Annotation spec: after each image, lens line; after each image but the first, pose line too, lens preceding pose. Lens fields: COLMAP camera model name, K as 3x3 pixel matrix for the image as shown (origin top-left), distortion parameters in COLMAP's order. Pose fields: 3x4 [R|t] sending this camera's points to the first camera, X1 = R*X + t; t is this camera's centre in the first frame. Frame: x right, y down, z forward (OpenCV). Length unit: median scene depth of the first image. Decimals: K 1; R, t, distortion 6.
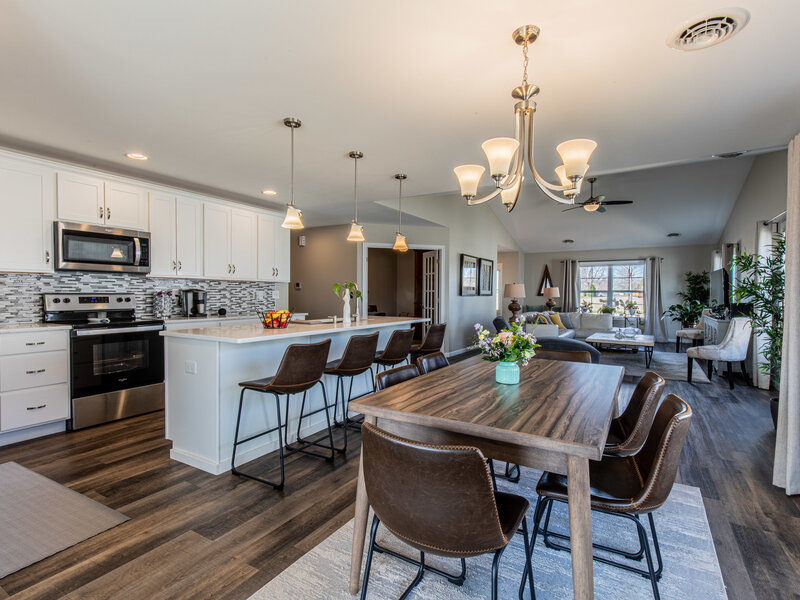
lens RADIAL K [[402.1, 0, 406.5], [0, 402.1, 300.0], [0, 0, 1]] dist [0.013315, -0.000319]
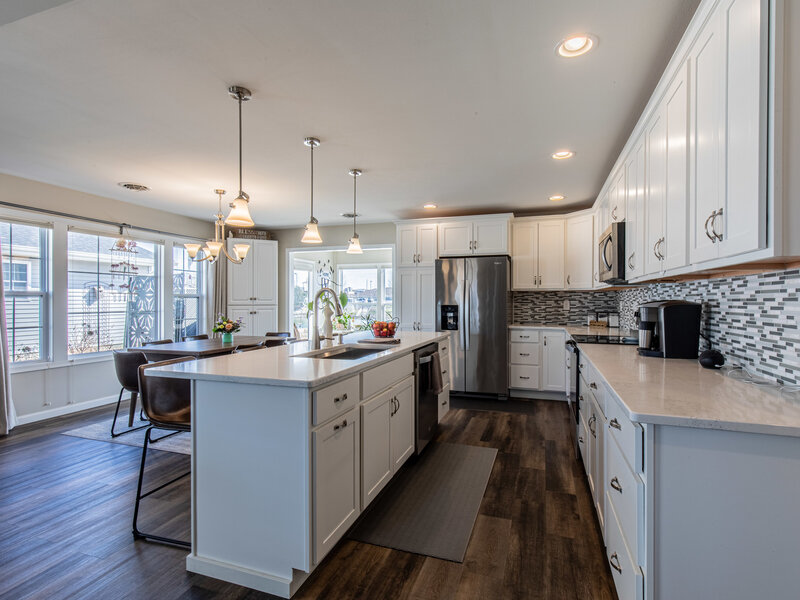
lens RADIAL K [[402.1, 0, 406.5], [0, 402.1, 300.0], [0, 0, 1]] dist [0.013315, -0.000319]
pose [[-0.977433, -0.006217, -0.211156, -0.105950], [-0.009407, 0.999856, 0.014103, -0.031336], [0.211038, 0.015771, -0.977351, 1.415995]]
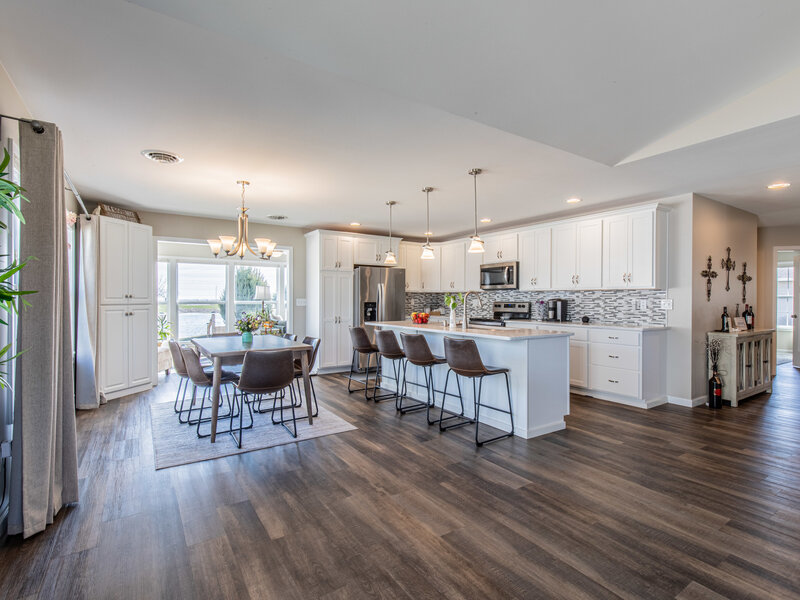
lens RADIAL K [[402.1, 0, 406.5], [0, 402.1, 300.0], [0, 0, 1]] dist [0.013315, -0.000319]
pose [[-0.430935, -0.003248, -0.902377, 0.767732], [-0.018316, 0.999819, 0.005148, -0.021067], [0.902197, 0.018746, -0.430916, 1.115344]]
